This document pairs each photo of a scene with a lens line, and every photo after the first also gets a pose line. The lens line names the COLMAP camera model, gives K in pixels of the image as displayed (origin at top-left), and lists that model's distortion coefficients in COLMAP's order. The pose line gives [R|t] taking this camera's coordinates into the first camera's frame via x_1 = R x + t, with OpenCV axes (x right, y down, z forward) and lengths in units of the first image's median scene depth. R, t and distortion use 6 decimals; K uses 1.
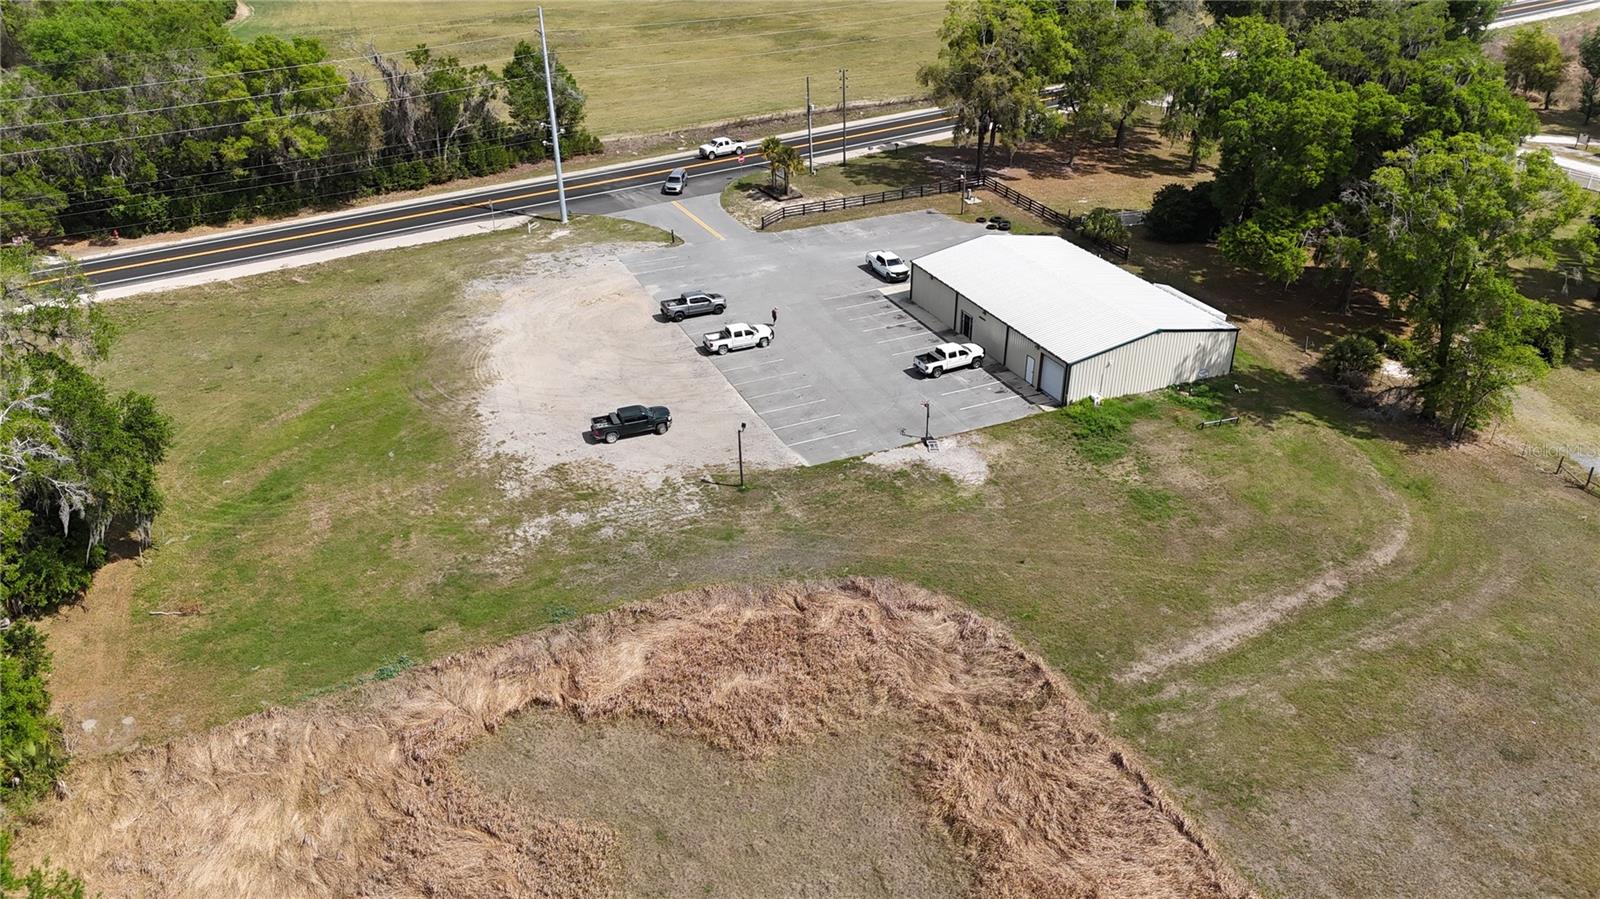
lens RADIAL K [[1179.4, 0, 800.3], [0, 1179.4, 442.7], [0, 0, 1]] dist [0.077338, -0.075355]
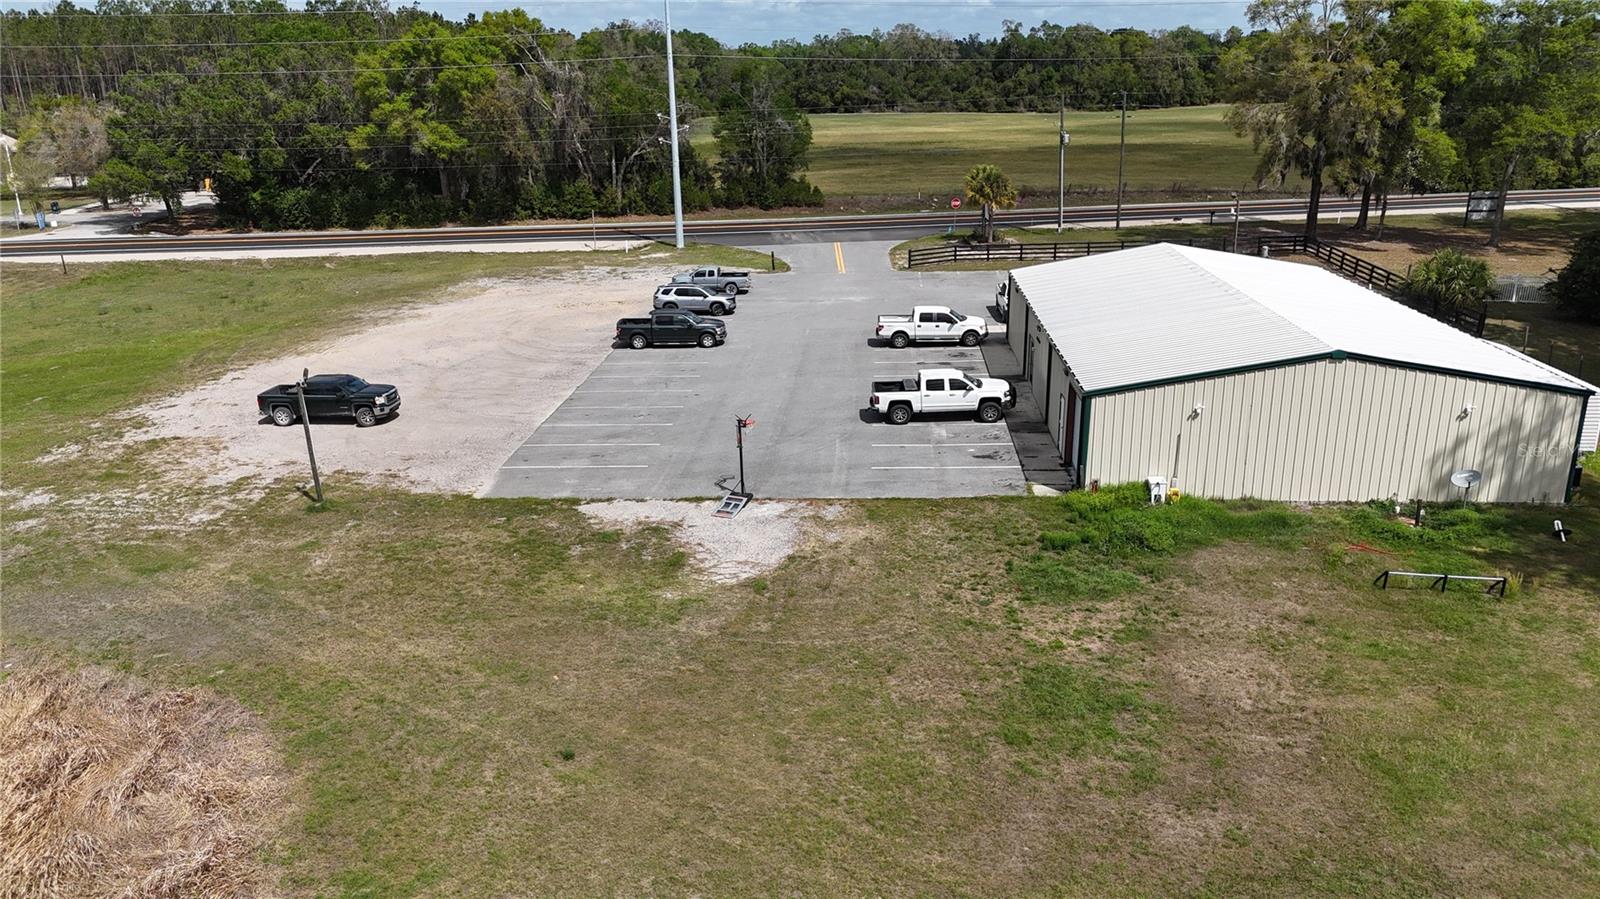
lens RADIAL K [[1179.4, 0, 801.5], [0, 1179.4, 445.0], [0, 0, 1]] dist [0.077338, -0.075355]
pose [[0.889145, 0.131449, -0.438340, 0.305663], [-0.209767, 0.968372, -0.135105, 0.032697], [0.406717, 0.212077, 0.888597, 0.523154]]
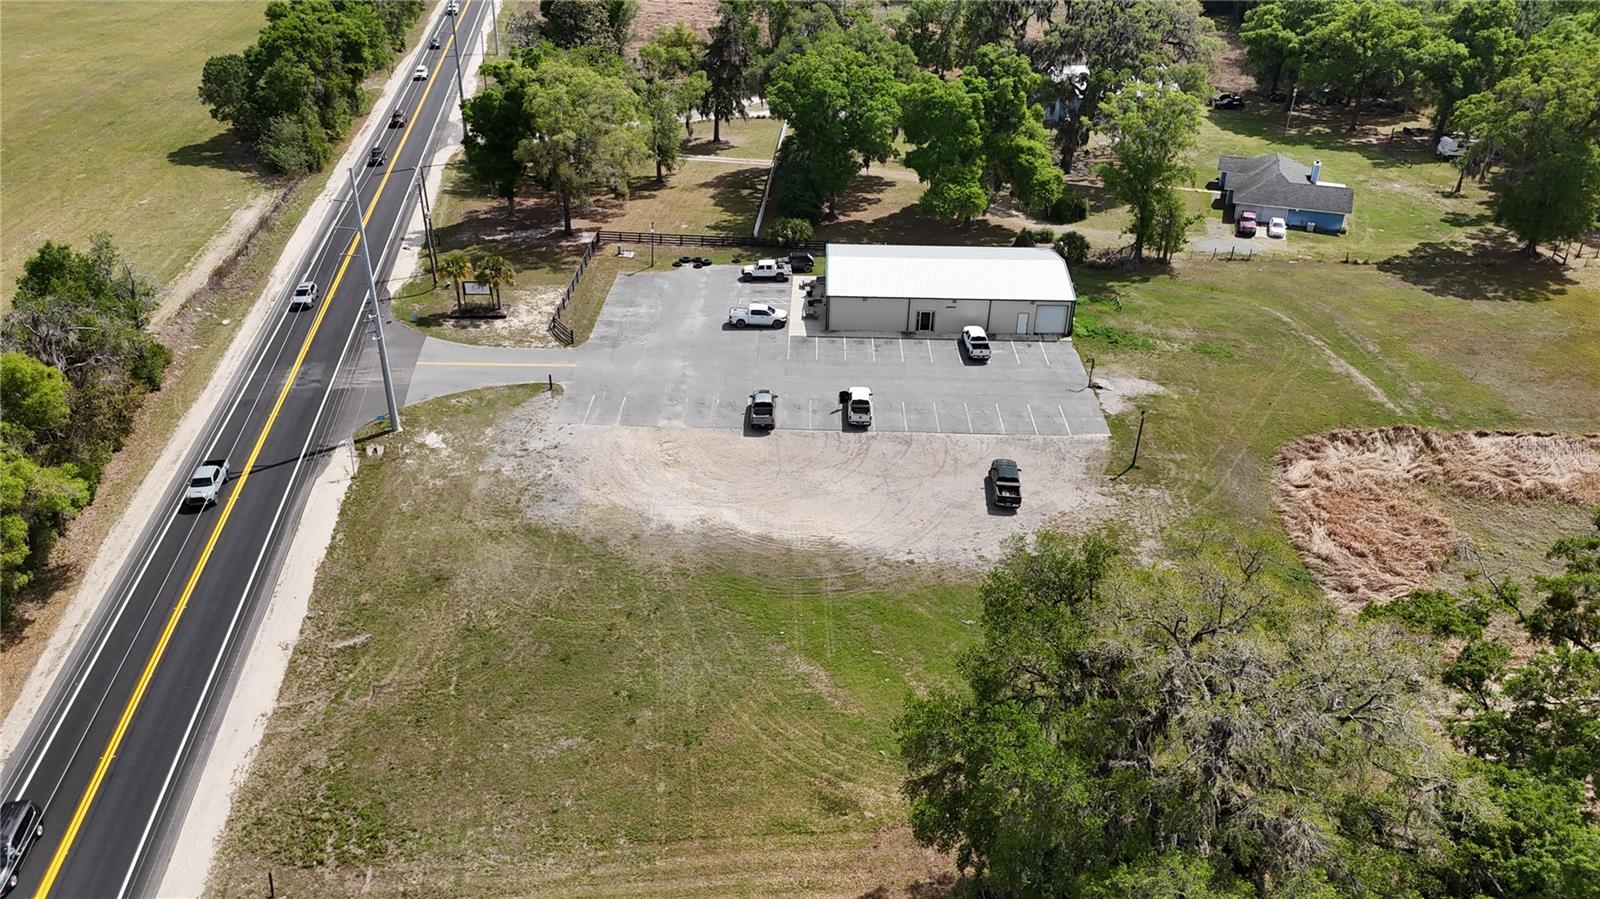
lens RADIAL K [[1179.4, 0, 806.2], [0, 1179.4, 453.6], [0, 0, 1]] dist [0.077338, -0.075355]
pose [[0.414131, -0.426302, 0.804216, -0.975540], [0.415844, 0.874556, 0.249450, -0.349031], [-0.809673, 0.231123, 0.539455, 0.520537]]
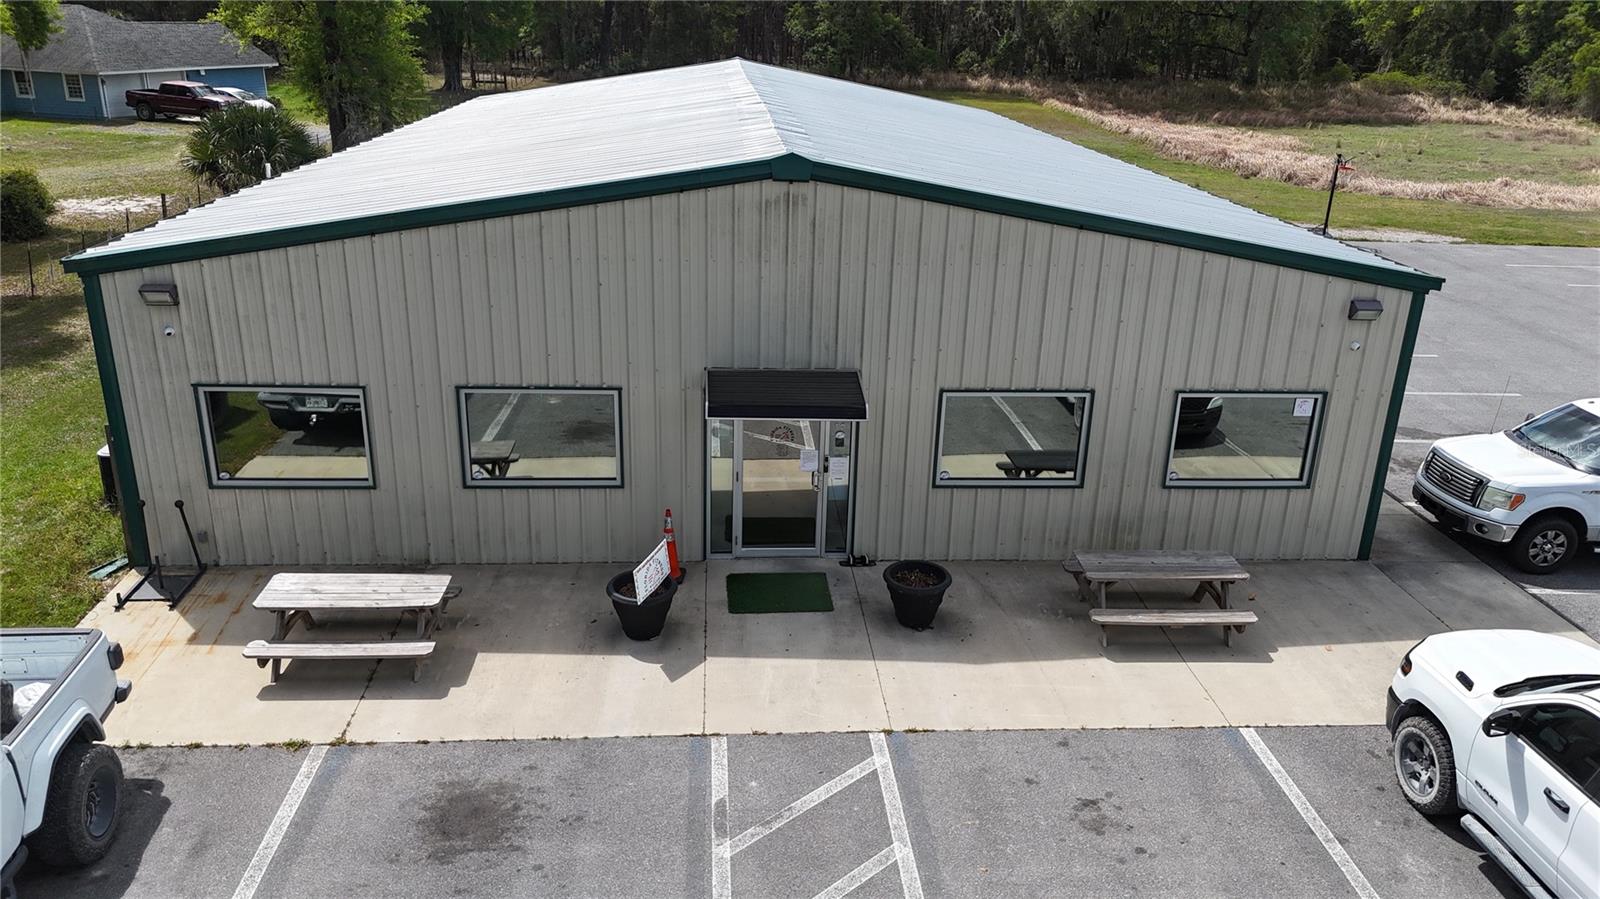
lens RADIAL K [[1179.4, 0, 801.7], [0, 1179.4, 445.9], [0, 0, 1]] dist [0.077338, -0.075355]
pose [[-0.943799, -0.133435, 0.302387, 0.133421], [0.137300, 0.673932, 0.725923, -0.282572], [-0.300652, 0.726643, -0.617736, 1.269988]]
